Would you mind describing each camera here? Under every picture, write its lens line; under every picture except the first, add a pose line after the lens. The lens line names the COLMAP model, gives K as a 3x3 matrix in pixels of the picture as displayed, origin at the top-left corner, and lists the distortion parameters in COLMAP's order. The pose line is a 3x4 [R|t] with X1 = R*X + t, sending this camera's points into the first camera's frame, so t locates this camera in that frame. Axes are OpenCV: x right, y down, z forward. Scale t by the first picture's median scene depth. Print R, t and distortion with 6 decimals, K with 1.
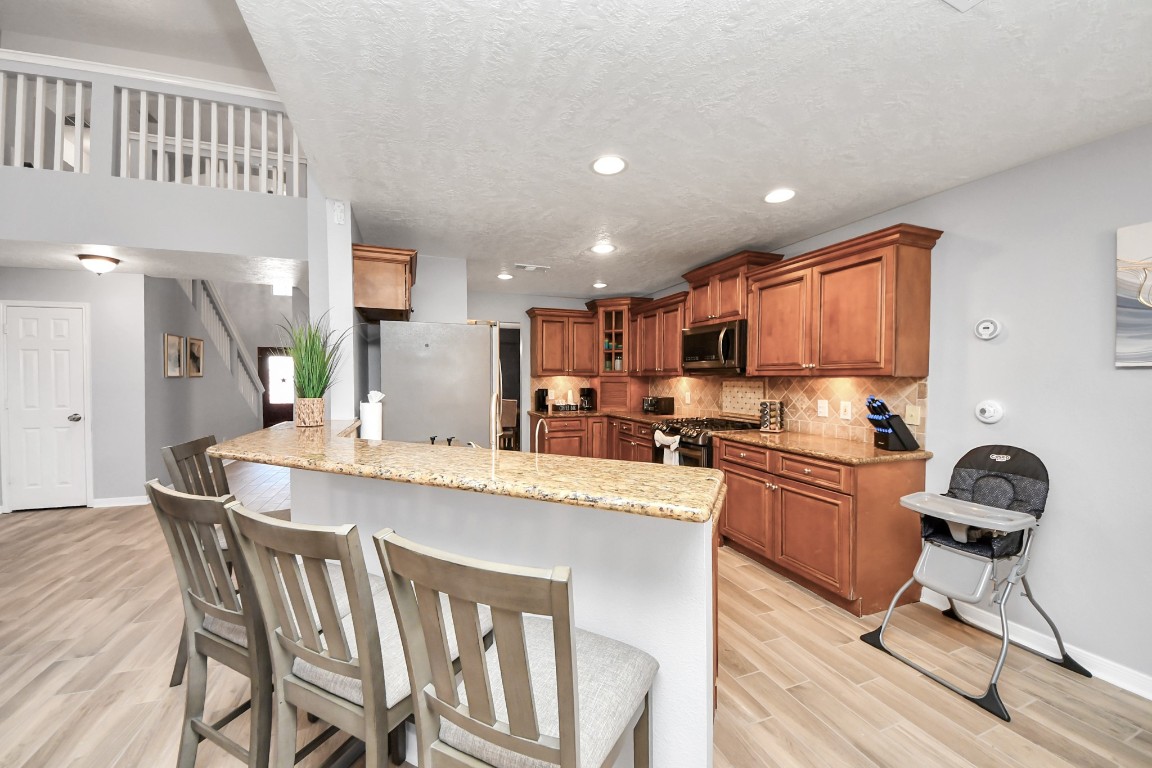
lens RADIAL K [[415.4, 0, 576.0], [0, 415.4, 388.3], [0, 0, 1]] dist [-0.002261, -0.000201]
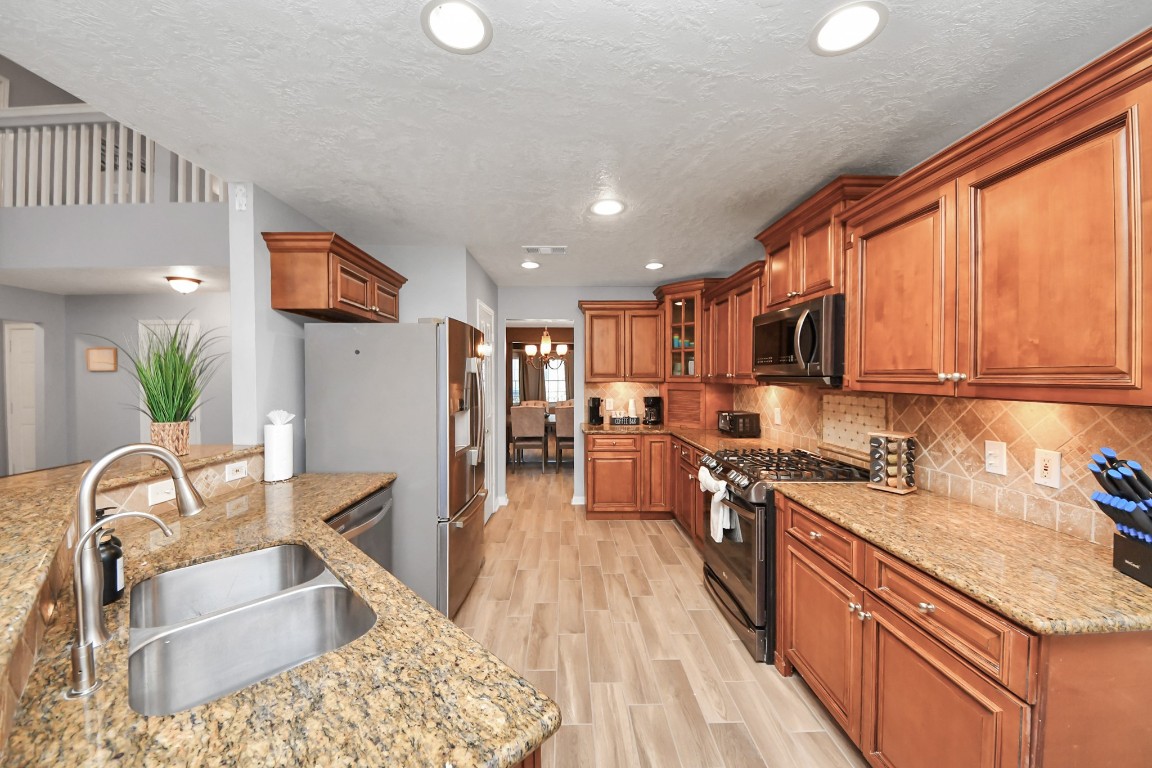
lens RADIAL K [[431.5, 0, 552.3], [0, 431.5, 384.4], [0, 0, 1]] dist [0.019122, -0.019190]
pose [[0.943983, 0.002282, -0.329985, 0.214430], [-0.005852, 0.999935, -0.009826, -0.027920], [0.329941, 0.011207, 0.943935, 0.272219]]
